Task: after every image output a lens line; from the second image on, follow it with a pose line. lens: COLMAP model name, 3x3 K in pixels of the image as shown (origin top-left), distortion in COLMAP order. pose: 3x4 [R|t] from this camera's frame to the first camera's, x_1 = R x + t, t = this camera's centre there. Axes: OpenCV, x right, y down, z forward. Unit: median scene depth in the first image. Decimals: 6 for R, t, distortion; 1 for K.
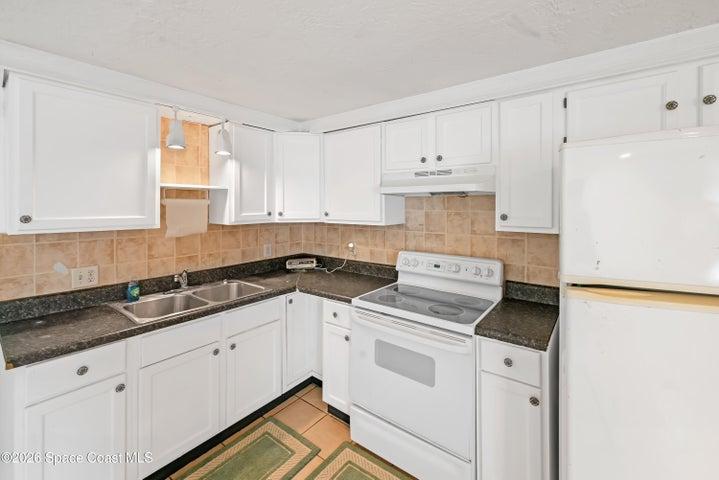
lens RADIAL K [[302.9, 0, 361.6], [0, 302.9, 207.8], [0, 0, 1]] dist [0.003660, 0.000114]
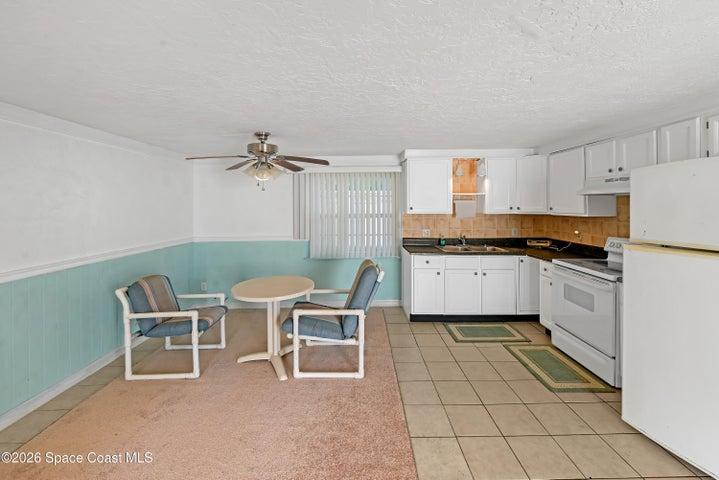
lens RADIAL K [[302.9, 0, 354.6], [0, 302.9, 204.3], [0, 0, 1]] dist [0.003660, 0.000114]
pose [[0.596122, -0.004877, -0.802879, 0.562692], [0.000441, 0.999983, -0.005746, 0.008300], [0.802894, 0.003071, 0.596114, -0.732818]]
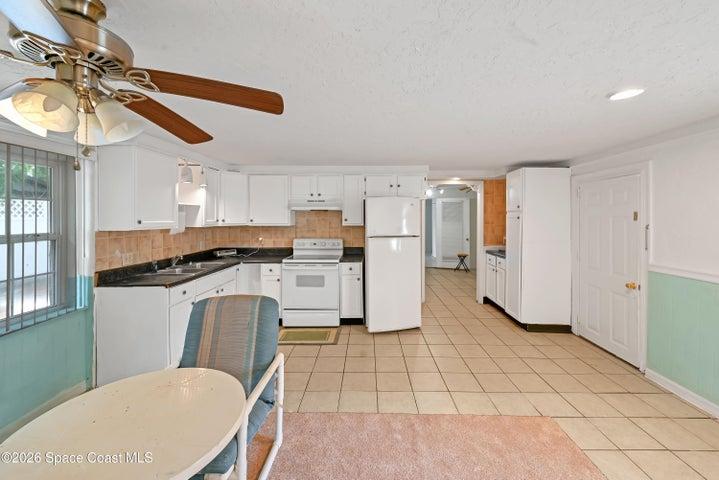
lens RADIAL K [[302.9, 0, 366.0], [0, 302.9, 218.0], [0, 0, 1]] dist [0.003660, 0.000114]
pose [[0.801249, -0.002902, 0.598325, -0.705443], [0.004085, 0.999991, -0.000621, 0.011359], [-0.598318, 0.002942, 0.801254, -0.882897]]
